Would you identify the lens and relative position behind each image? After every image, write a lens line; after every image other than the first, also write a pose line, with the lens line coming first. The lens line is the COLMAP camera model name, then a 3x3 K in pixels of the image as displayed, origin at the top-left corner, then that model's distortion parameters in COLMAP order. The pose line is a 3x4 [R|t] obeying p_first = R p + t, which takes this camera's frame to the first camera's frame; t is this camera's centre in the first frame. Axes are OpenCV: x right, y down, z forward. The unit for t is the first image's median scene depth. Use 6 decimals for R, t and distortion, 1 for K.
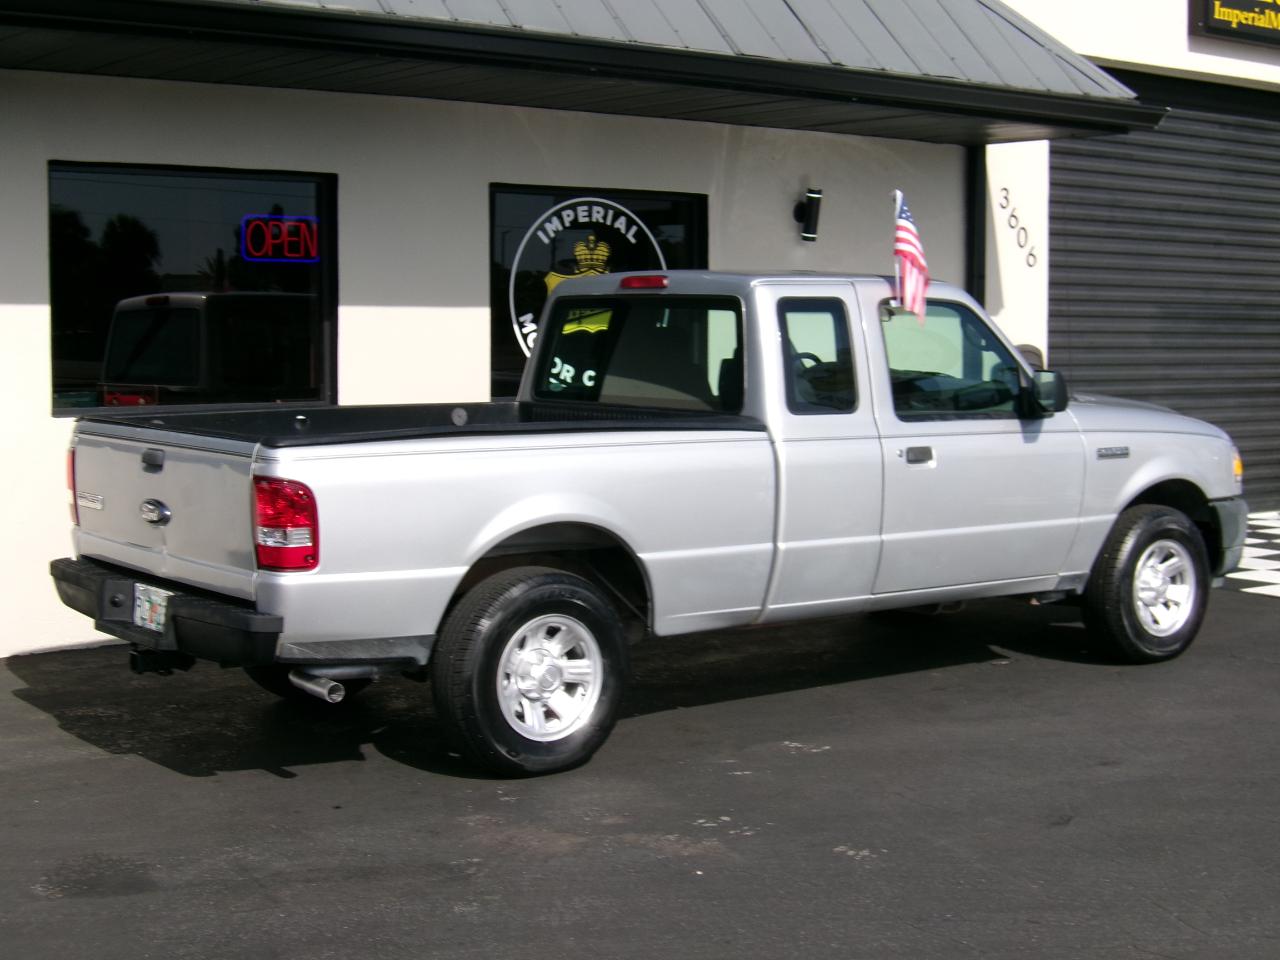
lens RADIAL K [[1996.8, 0, 649.8], [0, 1996.8, 477.7], [0, 0, 1]] dist [-0.109354, 0.000000]
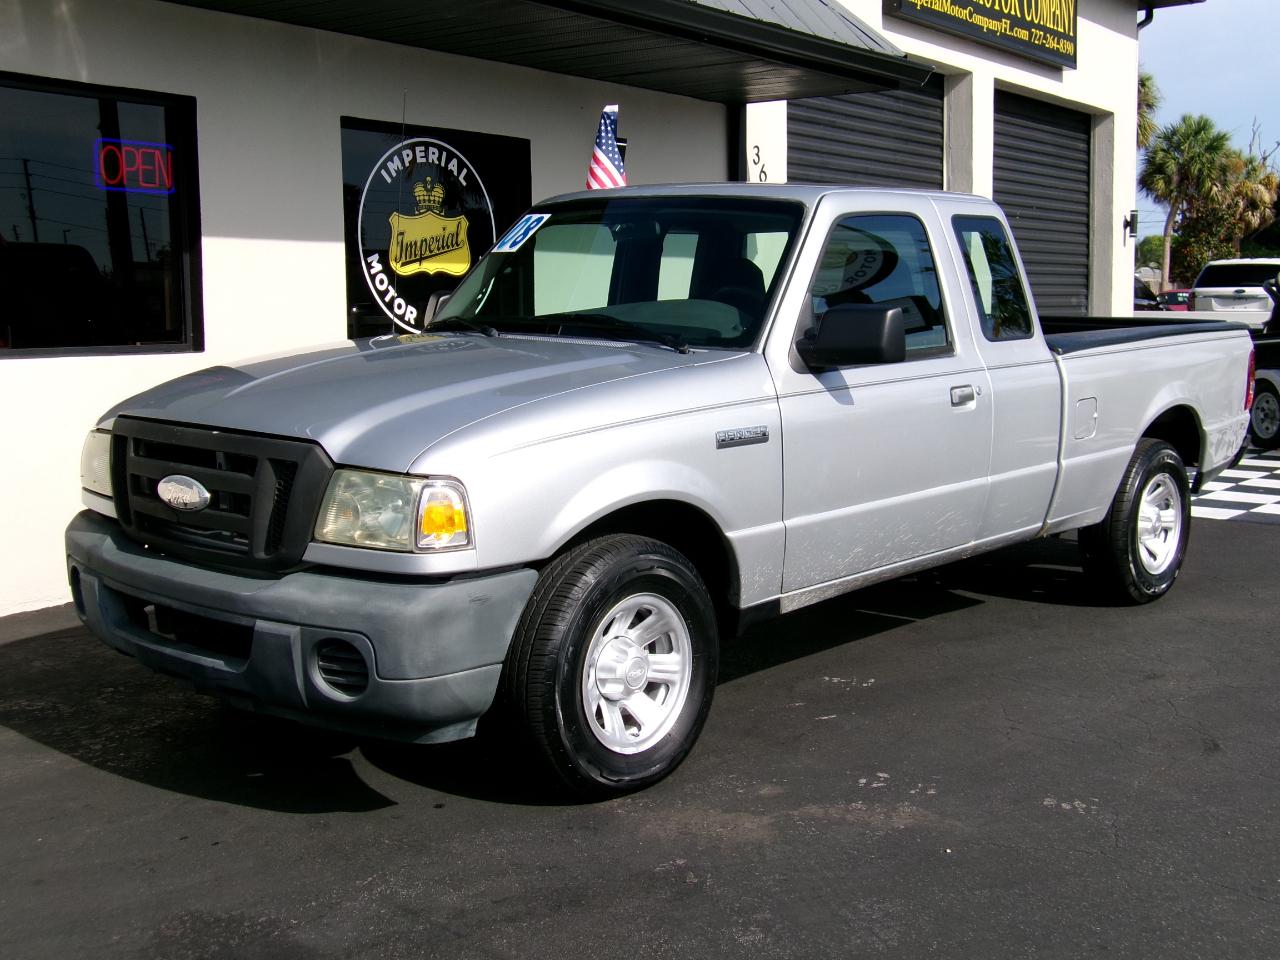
lens RADIAL K [[1576.4, 0, 643.9], [0, 1576.4, 473.2], [0, 0, 1]] dist [-0.004167, 0.000000]
pose [[0.960708, -0.041579, 0.274429, -0.168564], [0.034174, 0.998913, 0.031710, 0.006561], [-0.275449, -0.021086, 0.961084, 0.235235]]
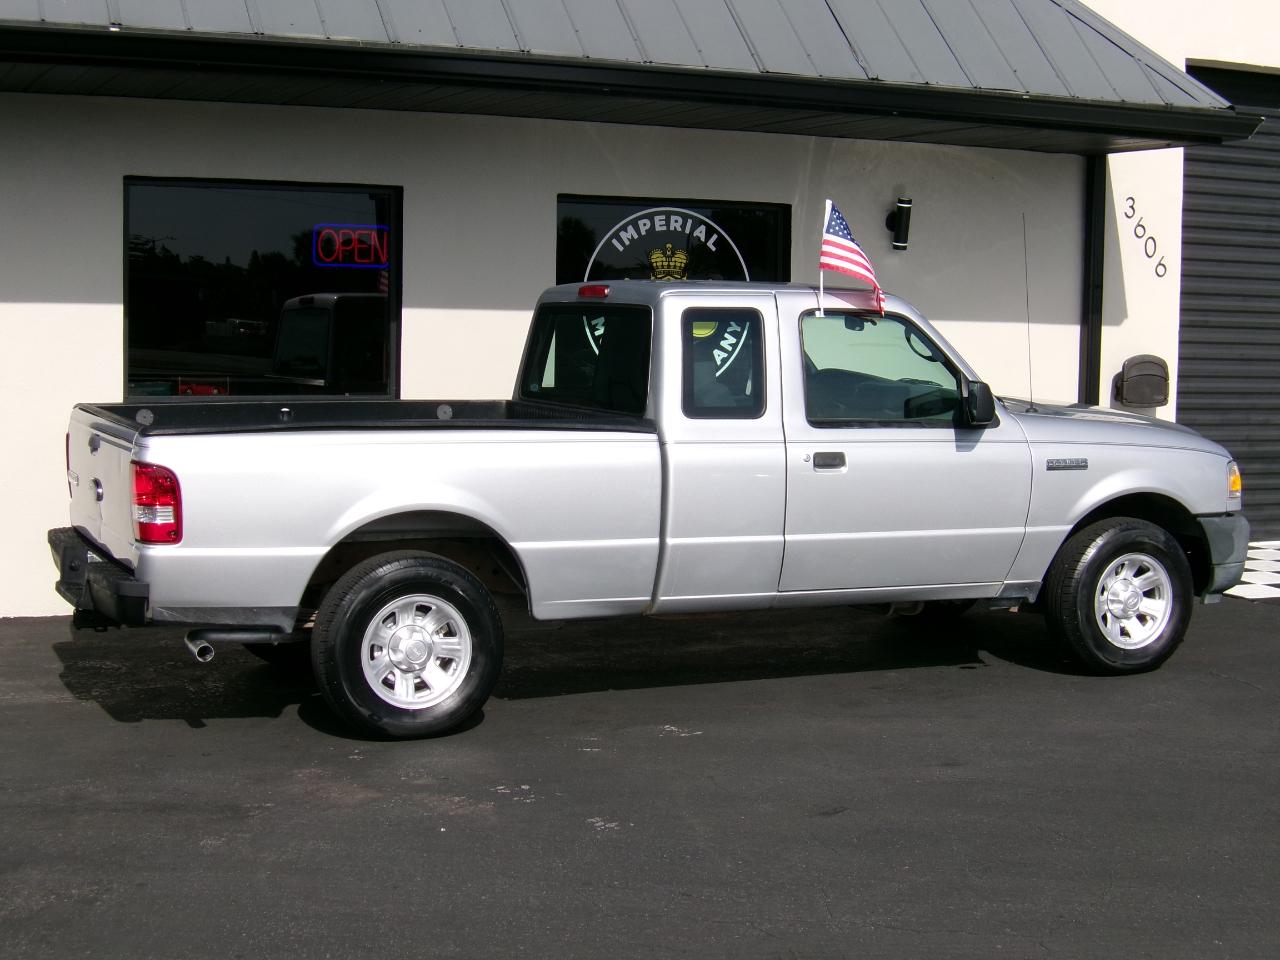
lens RADIAL K [[1996.8, 0, 640.3], [0, 1996.8, 493.2], [0, 0, 1]] dist [-0.109354, 0.000000]
pose [[0.972993, 0.034181, -0.228291, 0.227503], [-0.031896, 0.999397, 0.013692, -0.004435], [0.228622, -0.006040, 0.973497, -0.030537]]
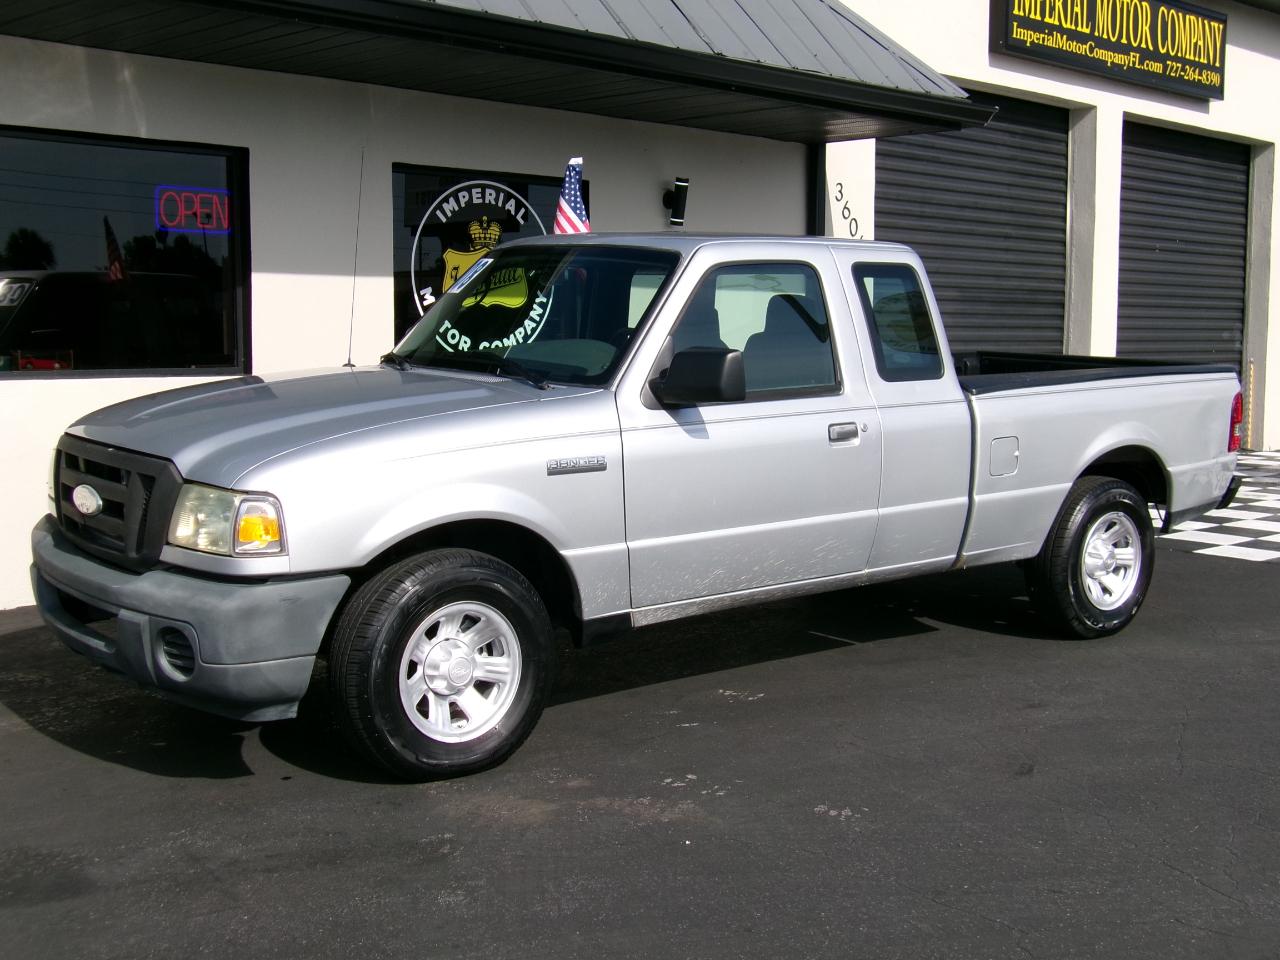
lens RADIAL K [[1576.4, 0, 647.0], [0, 1576.4, 477.3], [0, 0, 1]] dist [-0.004167, 0.000000]
pose [[0.993113, -0.009855, 0.116745, -0.048904], [0.007766, 0.999802, 0.018338, 0.006102], [-0.116902, -0.017305, 0.992993, 0.155538]]
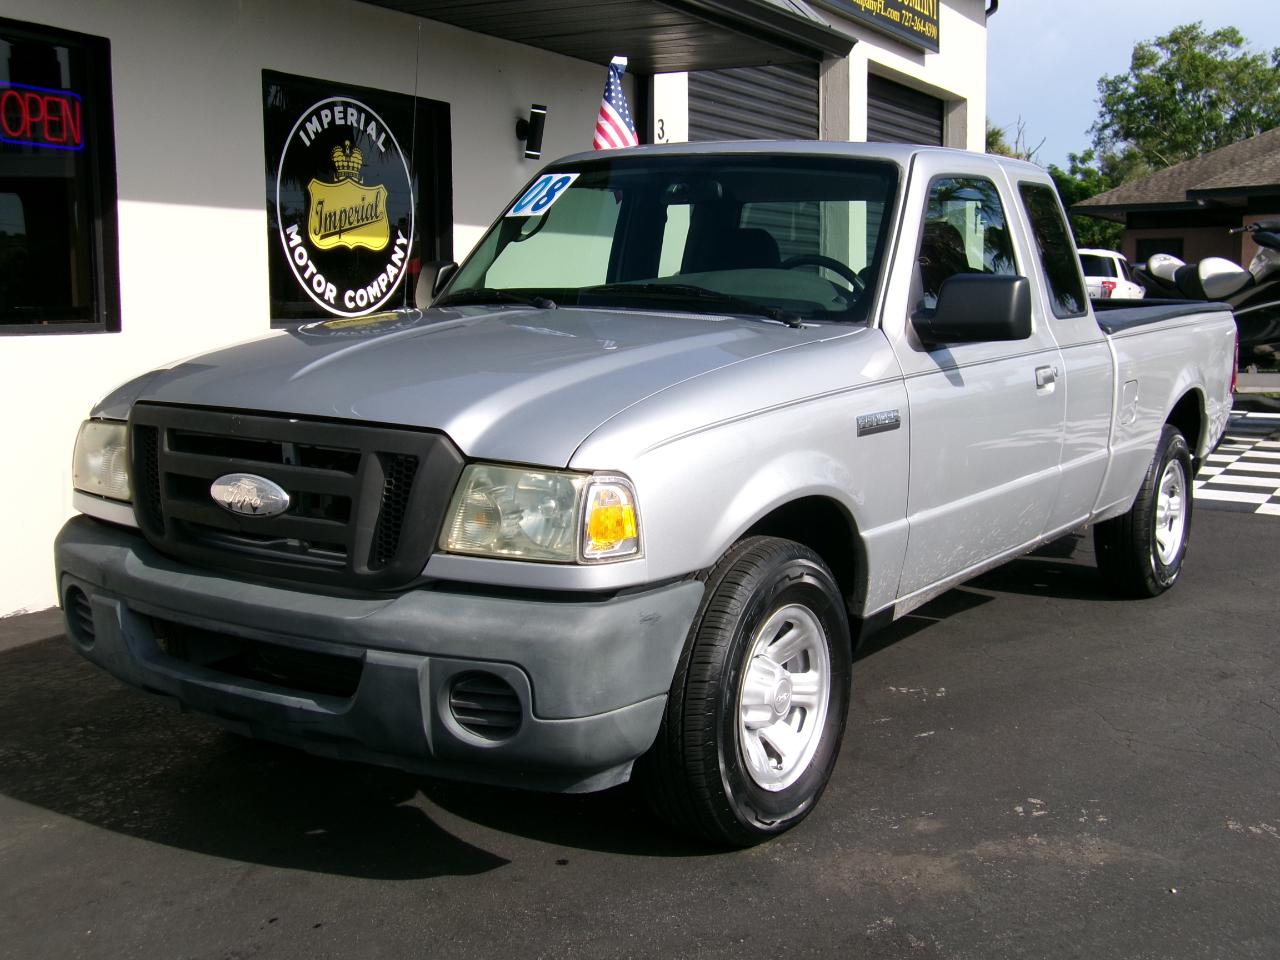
lens RADIAL K [[1576.4, 0, 642.9], [0, 1576.4, 472.6], [0, 0, 1]] dist [-0.004167, 0.000000]
pose [[0.910331, -0.053862, 0.410362, -0.236968], [0.039994, 0.998304, 0.042312, 0.004793], [-0.411945, -0.022106, 0.910941, 0.328563]]
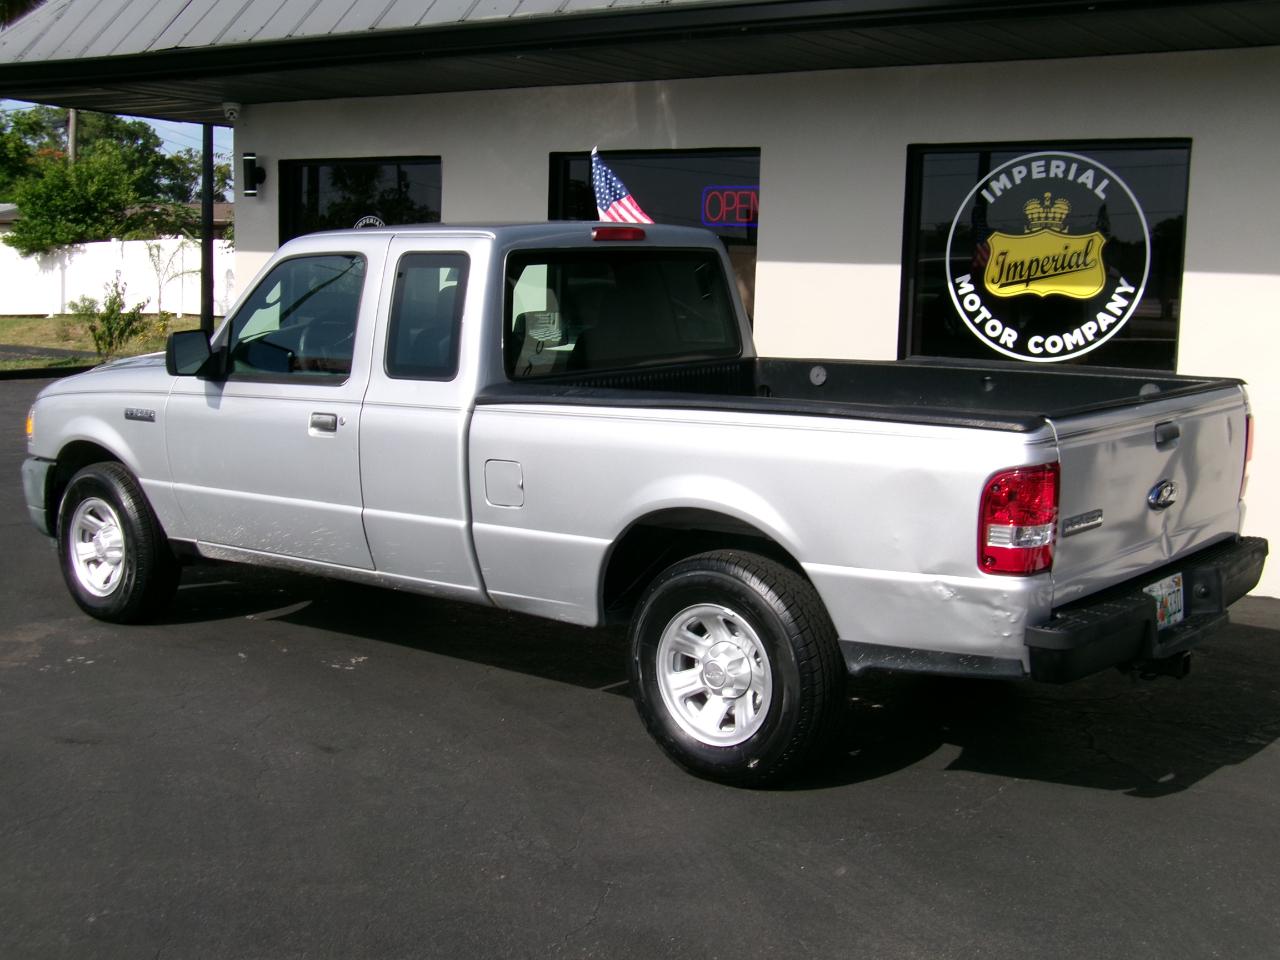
lens RADIAL K [[1576.4, 0, 640.4], [0, 1576.4, 484.6], [0, 0, 1]] dist [-0.004167, 0.000000]
pose [[0.320177, 0.132516, -0.938044, 0.708599], [-0.095641, 0.989631, 0.107159, -0.052665], [0.942518, 0.055406, 0.329531, 0.660452]]
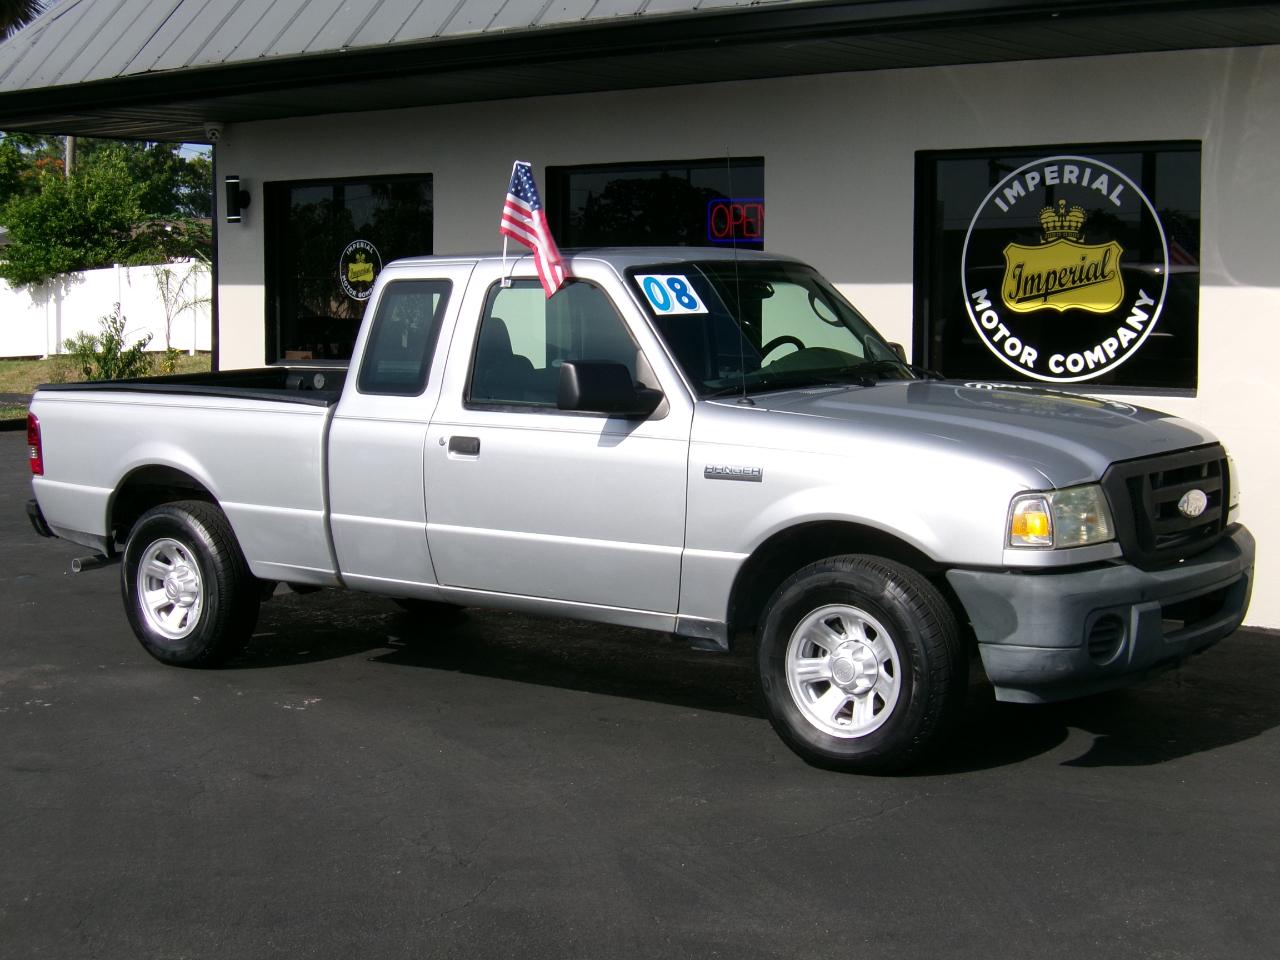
lens RADIAL K [[2000.2, 0, 635.6], [0, 2000.2, 485.3], [0, 0, 1]] dist [-0.108809, 0.000000]
pose [[0.252674, 0.095057, -0.962871, 0.873778], [-0.071139, 0.994294, 0.079491, -0.060337], [0.964933, 0.048412, 0.257995, 0.684219]]
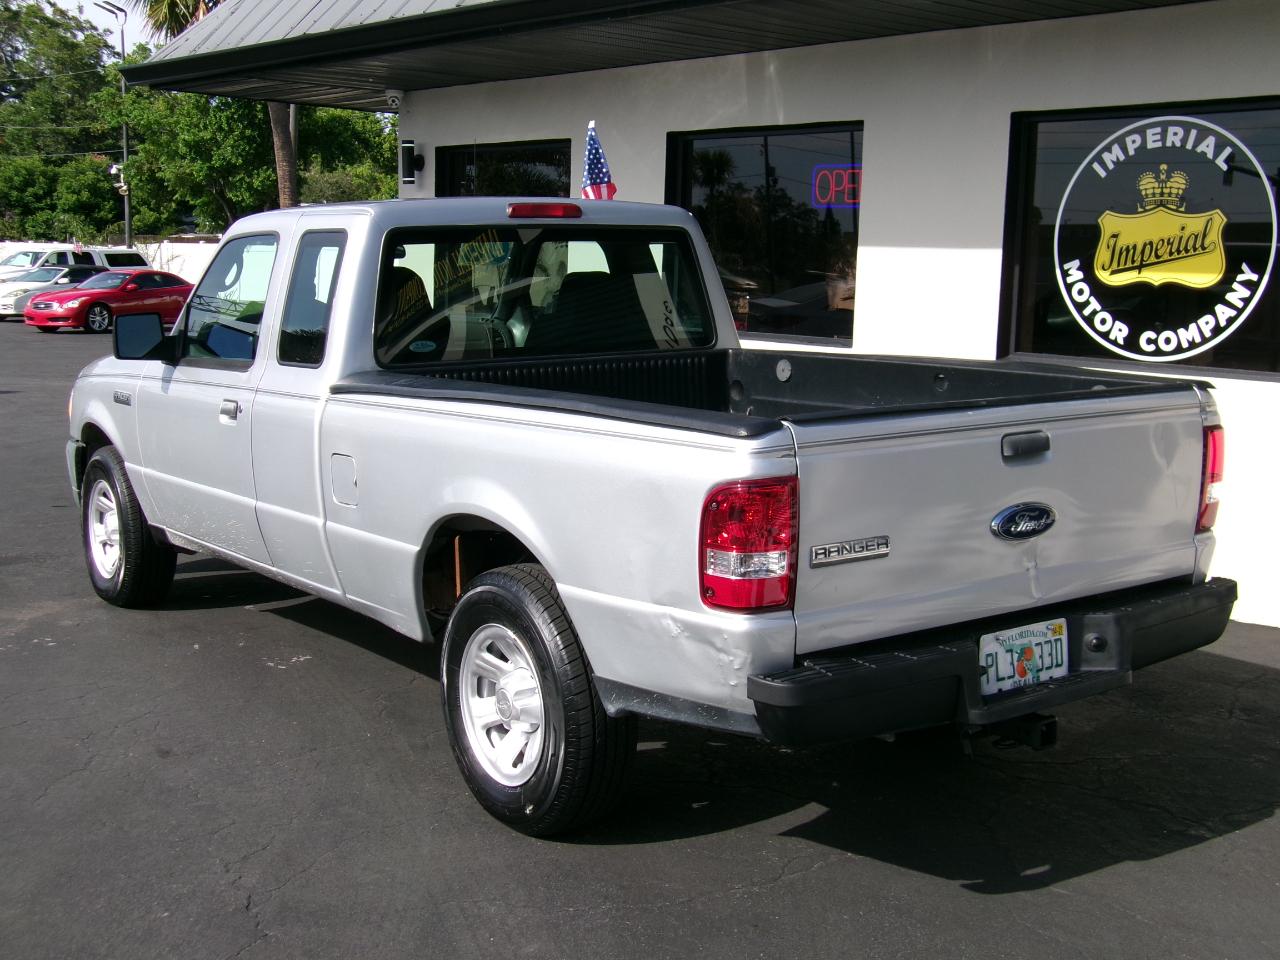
lens RADIAL K [[1576.4, 0, 643.6], [0, 1576.4, 479.8], [0, 0, 1]] dist [-0.004167, 0.000000]
pose [[0.075325, 0.138600, -0.987480, 0.684201], [-0.101085, 0.986253, 0.130717, -0.065266], [0.992022, 0.089973, 0.088299, 0.846845]]
